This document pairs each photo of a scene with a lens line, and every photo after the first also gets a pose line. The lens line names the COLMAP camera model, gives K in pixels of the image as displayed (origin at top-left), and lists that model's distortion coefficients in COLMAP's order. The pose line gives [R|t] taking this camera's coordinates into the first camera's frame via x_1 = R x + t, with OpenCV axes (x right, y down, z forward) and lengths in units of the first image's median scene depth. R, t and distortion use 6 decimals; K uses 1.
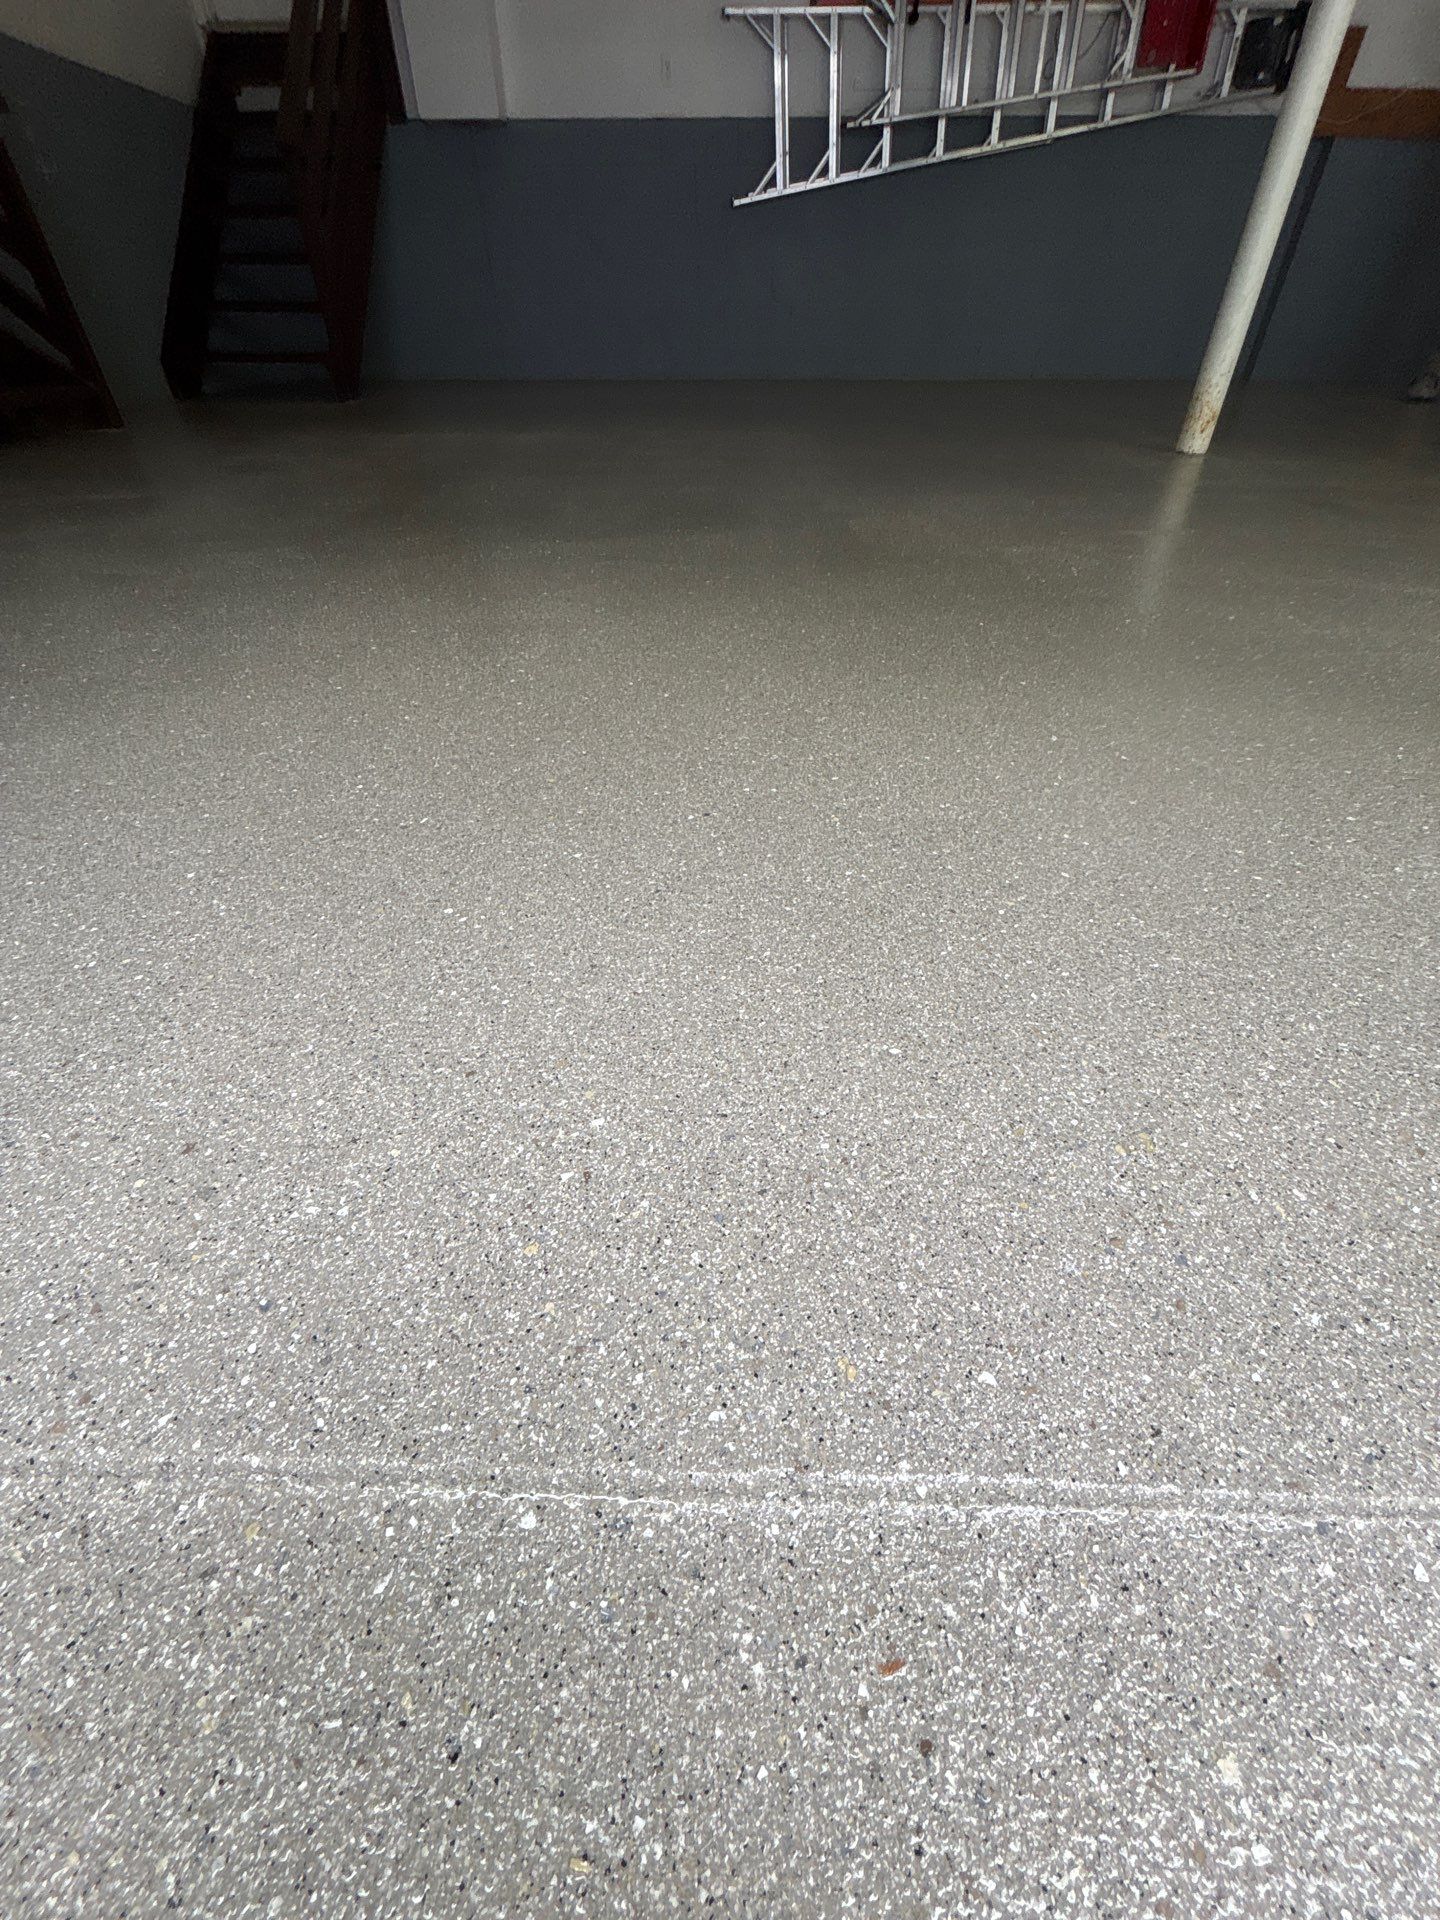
lens RADIAL K [[770.6, 0, 723.4], [0, 770.6, 962.6], [0, 0, 1]] dist [-0.001082, -0.000475]
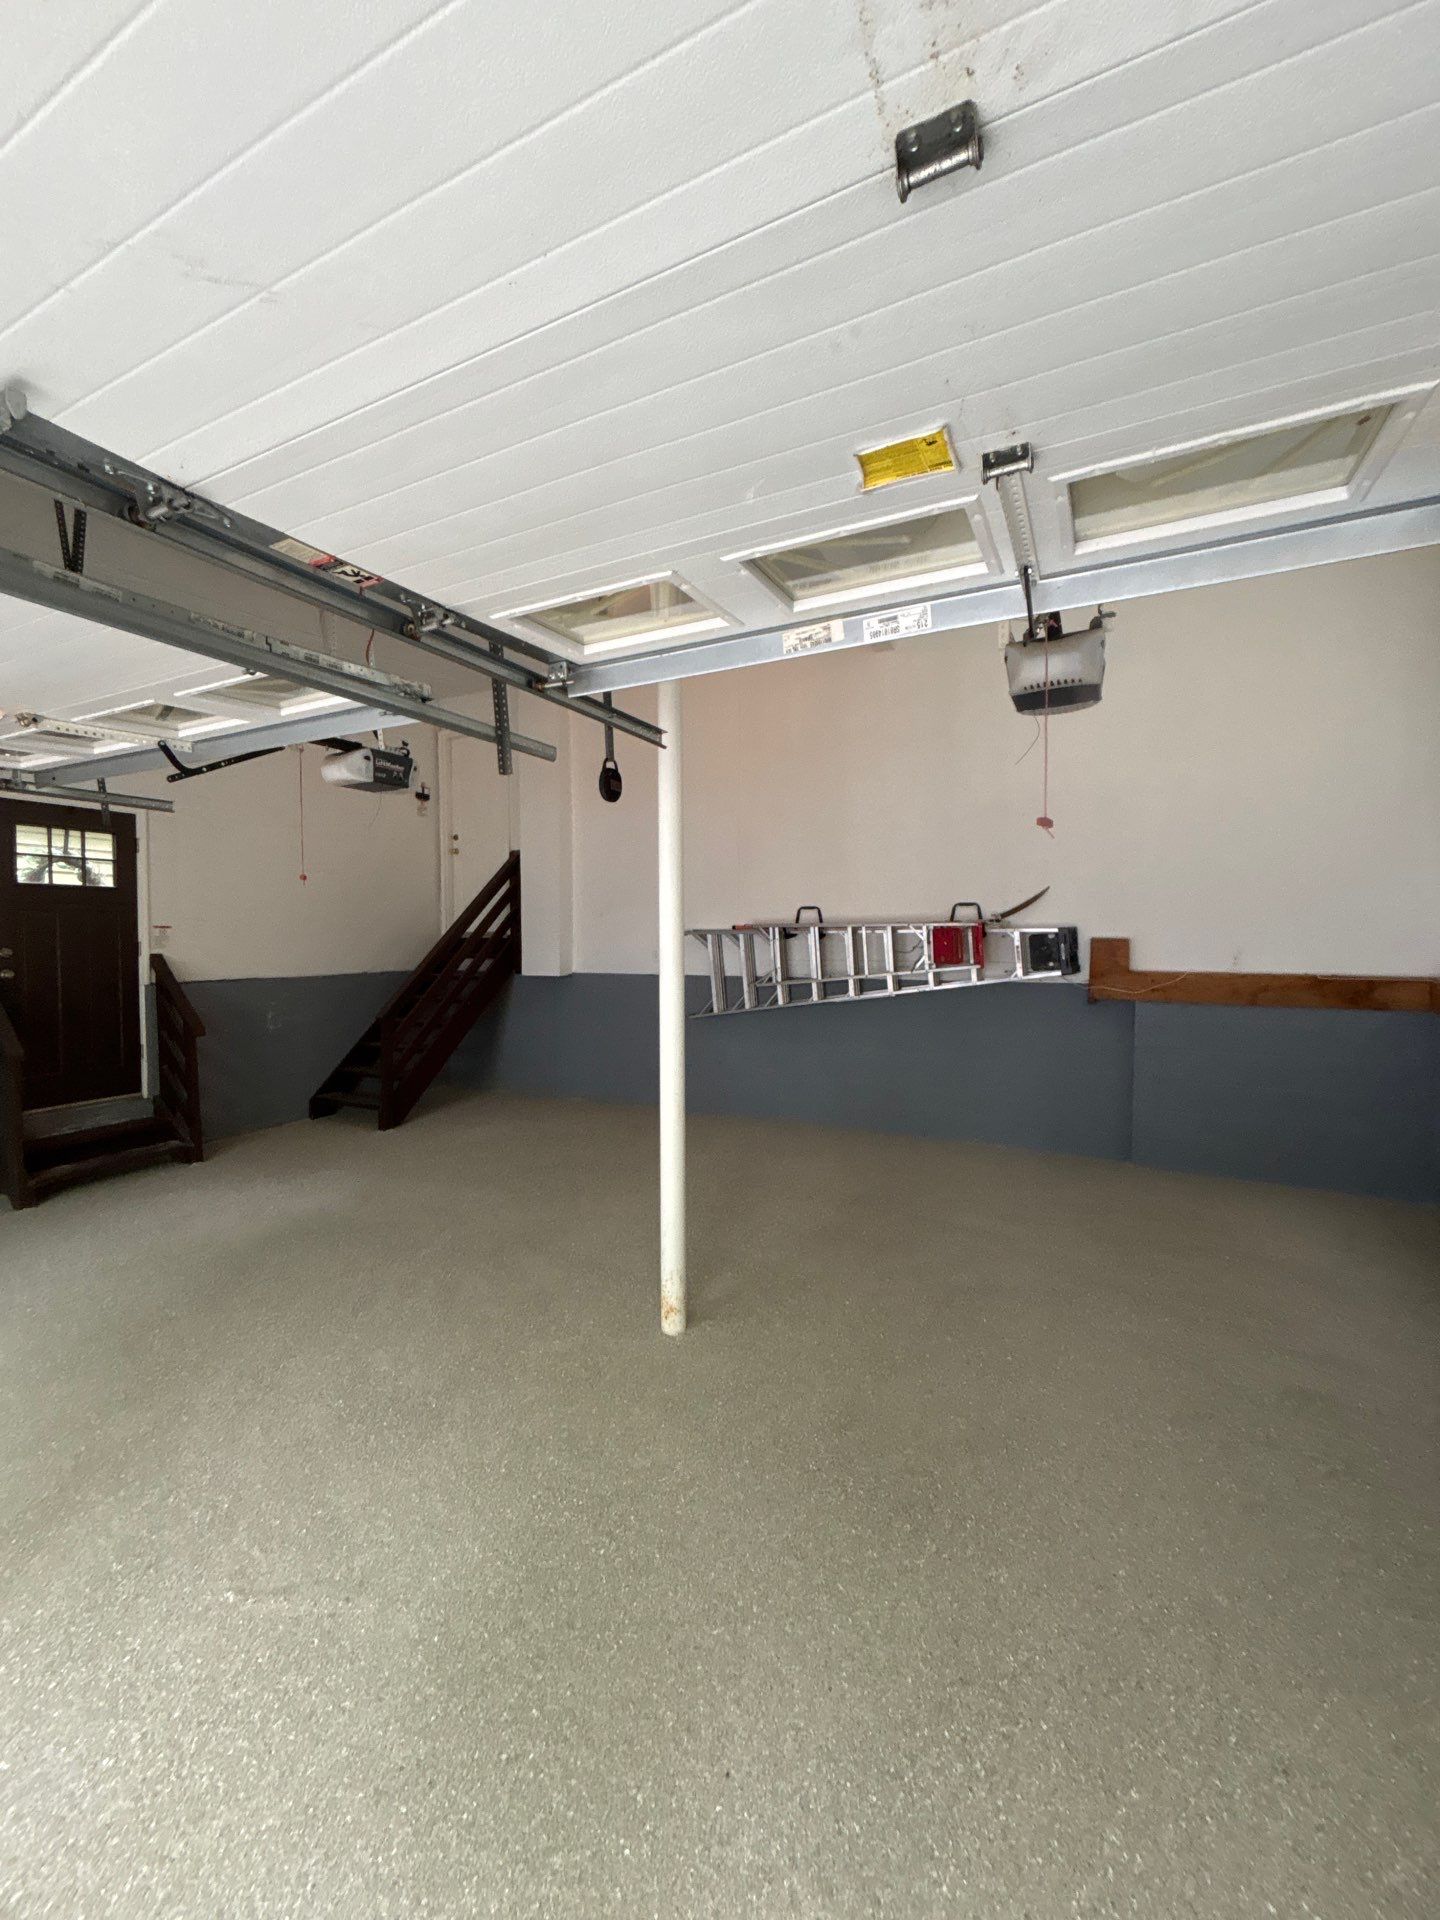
lens RADIAL K [[770.6, 0, 719.8], [0, 770.6, 957.8], [0, 0, 1]] dist [-0.001082, -0.000475]
pose [[0.905177, 0.008092, -0.424959, 0.769623], [-0.268613, 0.785738, -0.557192, -0.316674], [0.329397, 0.618506, 0.713405, -0.096772]]
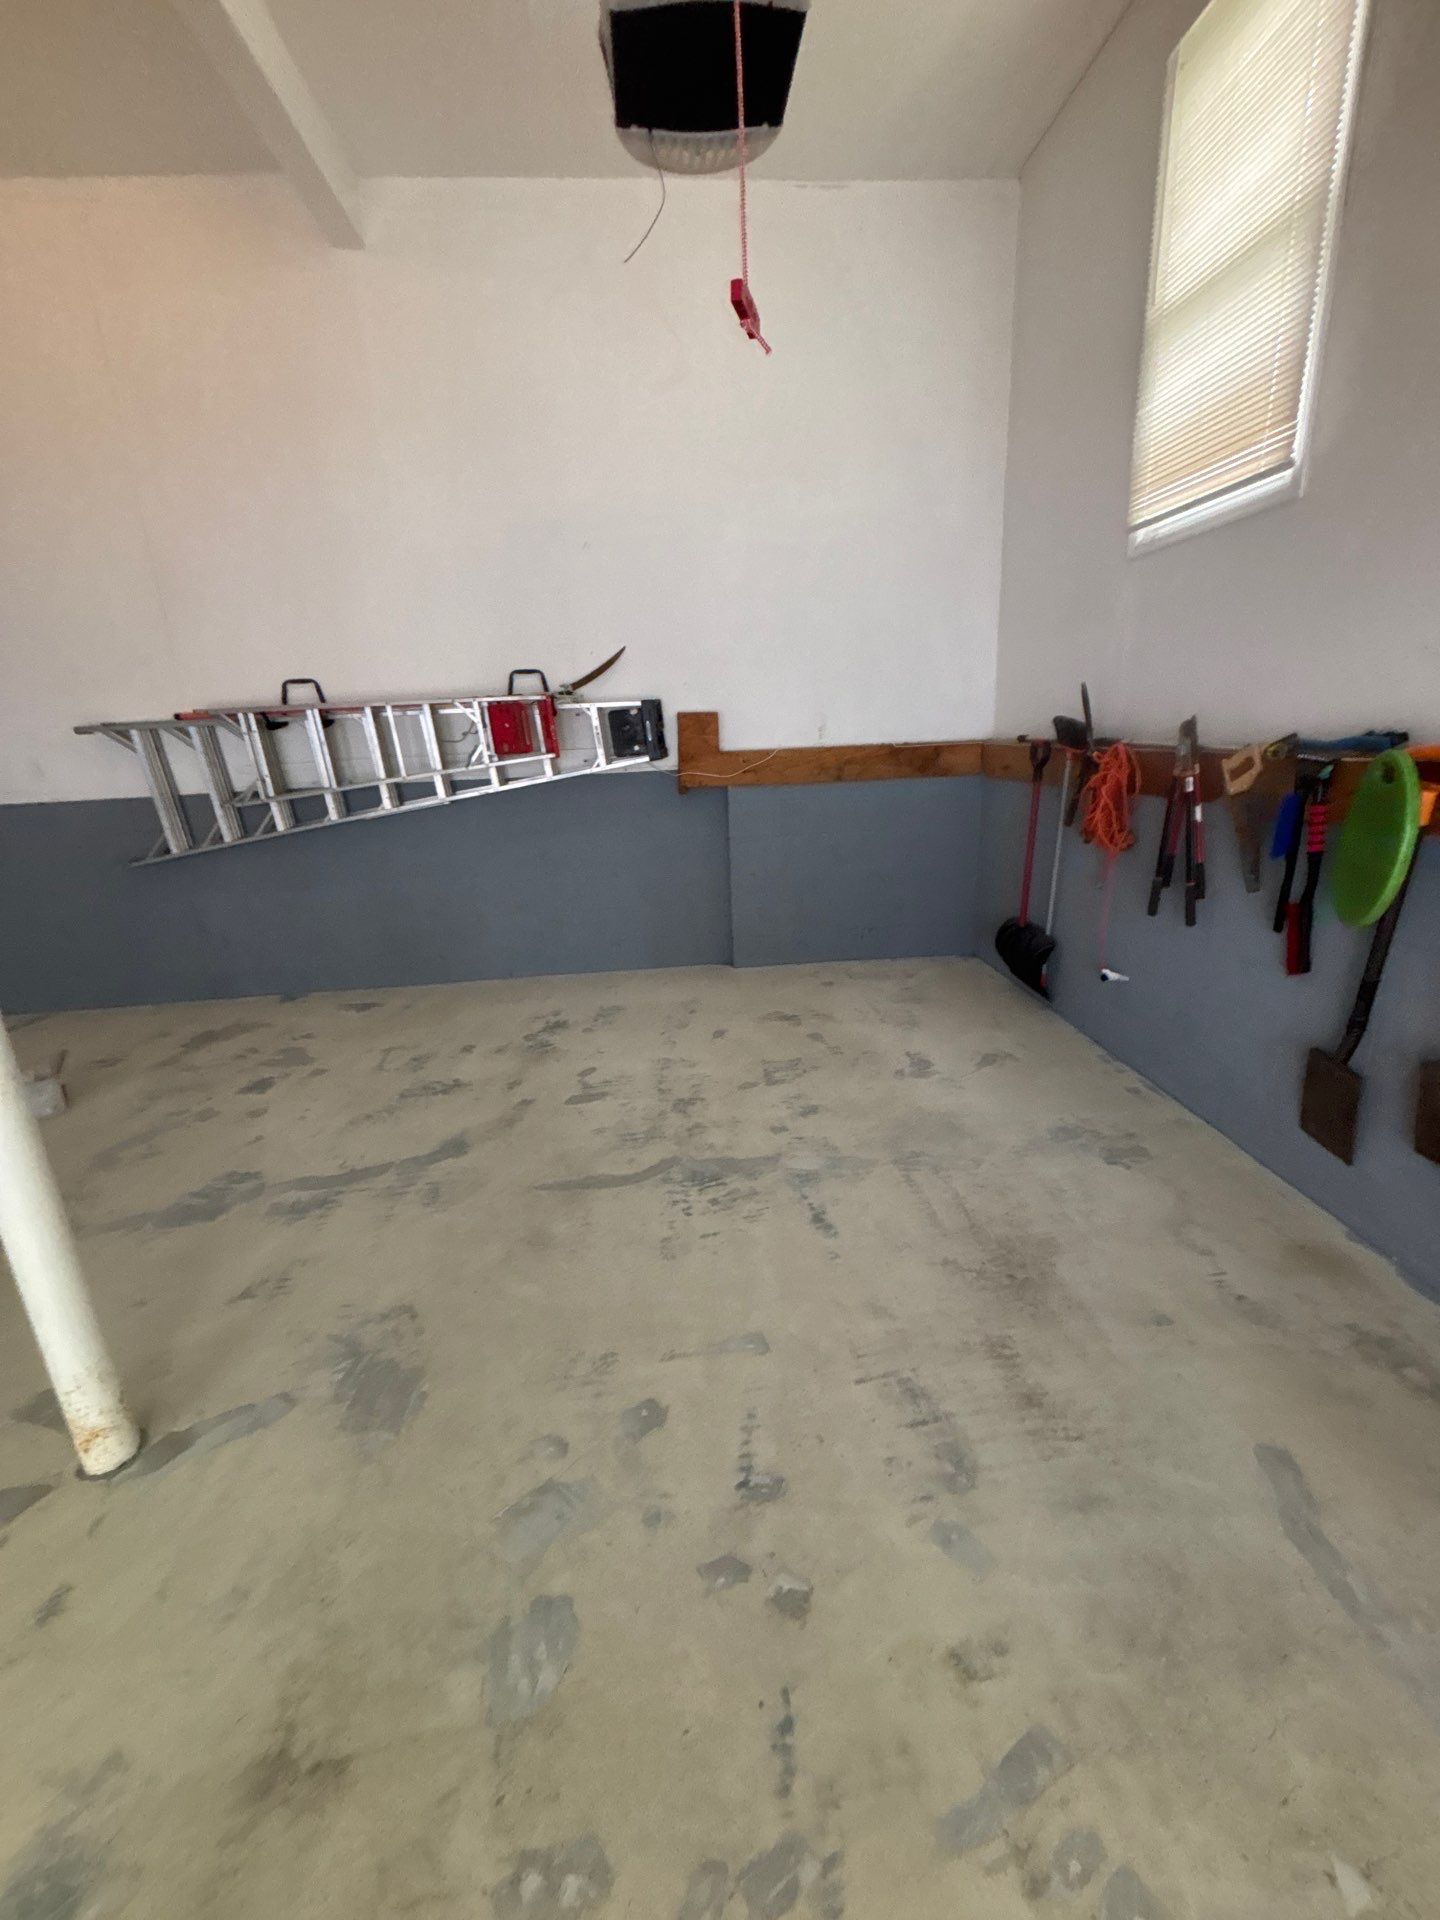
lens RADIAL K [[770.6, 0, 723.7], [0, 770.6, 956.0], [0, 0, 1]] dist [-0.001082, -0.000475]
pose [[0.991774, -0.077565, 0.101823, 0.710652], [0.111718, 0.912813, -0.392799, -0.487592], [-0.062478, 0.400943, 0.913970, 0.156043]]
